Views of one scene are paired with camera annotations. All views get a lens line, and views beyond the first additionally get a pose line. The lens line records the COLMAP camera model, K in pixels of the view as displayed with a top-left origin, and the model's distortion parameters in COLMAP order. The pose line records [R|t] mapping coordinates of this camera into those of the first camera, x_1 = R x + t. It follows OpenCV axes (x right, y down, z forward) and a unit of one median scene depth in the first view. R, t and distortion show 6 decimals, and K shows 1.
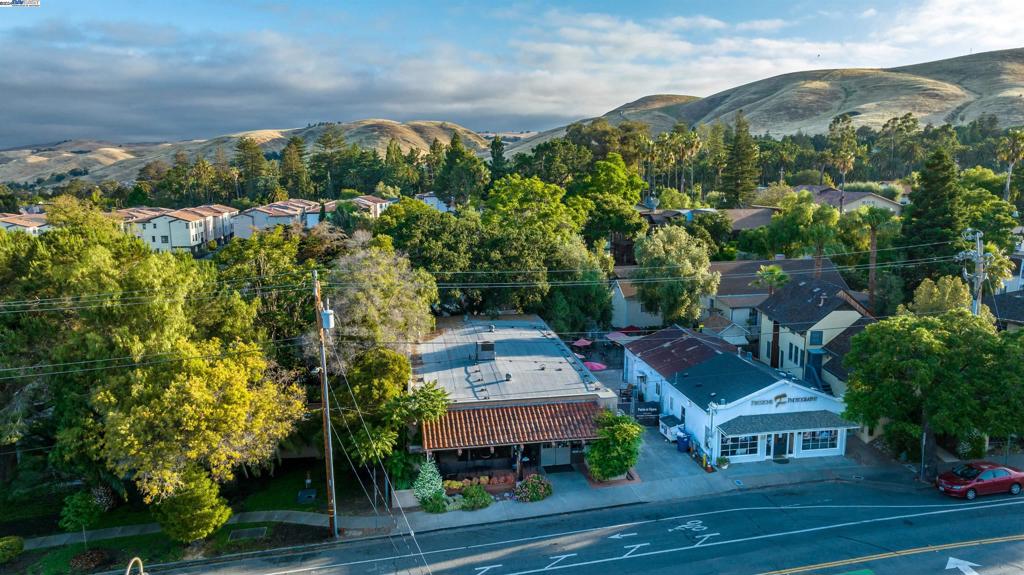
lens RADIAL K [[722.0, 0, 511.6], [0, 722.0, 288.0], [0, 0, 1]] dist [-0.027235, 0.052205]
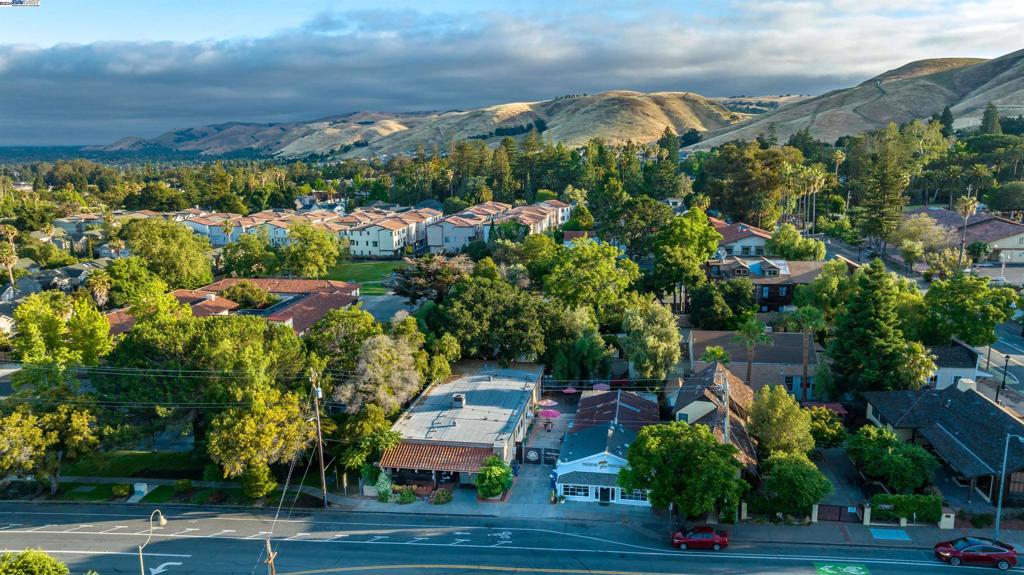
lens RADIAL K [[722.0, 0, 511.6], [0, 722.0, 288.4], [0, 0, 1]] dist [-0.027235, 0.052205]
pose [[0.942560, 0.062779, -0.328084, 0.647435], [-0.046956, 0.997329, 0.055938, -0.282422], [0.330719, -0.037320, 0.942991, -0.468539]]
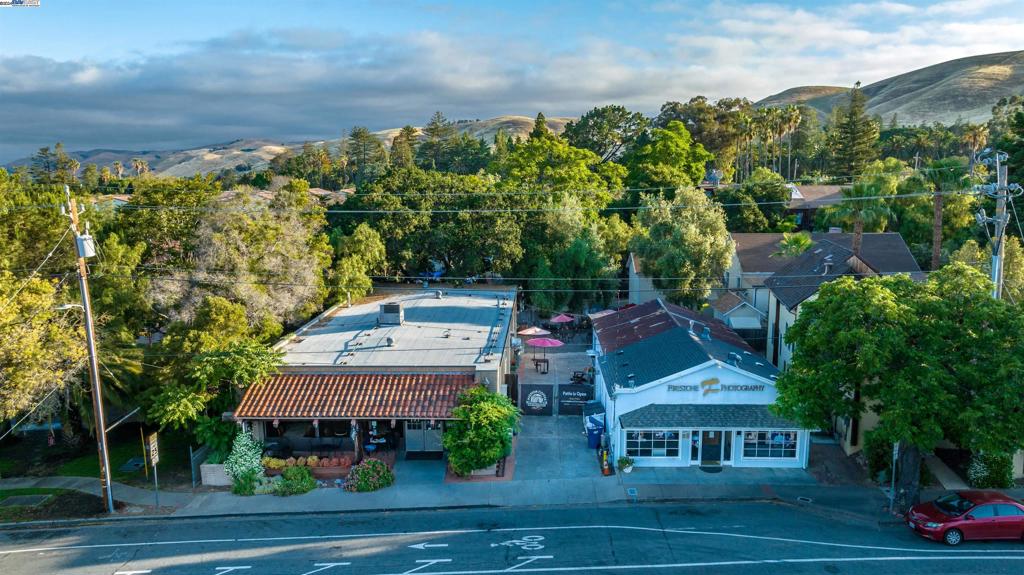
lens RADIAL K [[722.0, 0, 511.9], [0, 722.0, 290.1], [0, 0, 1]] dist [-0.027235, 0.052205]
pose [[0.981813, 0.035047, -0.186589, 0.298906], [-0.034186, 0.999385, 0.007833, 0.055612], [0.186749, -0.001312, 0.982407, 0.225743]]
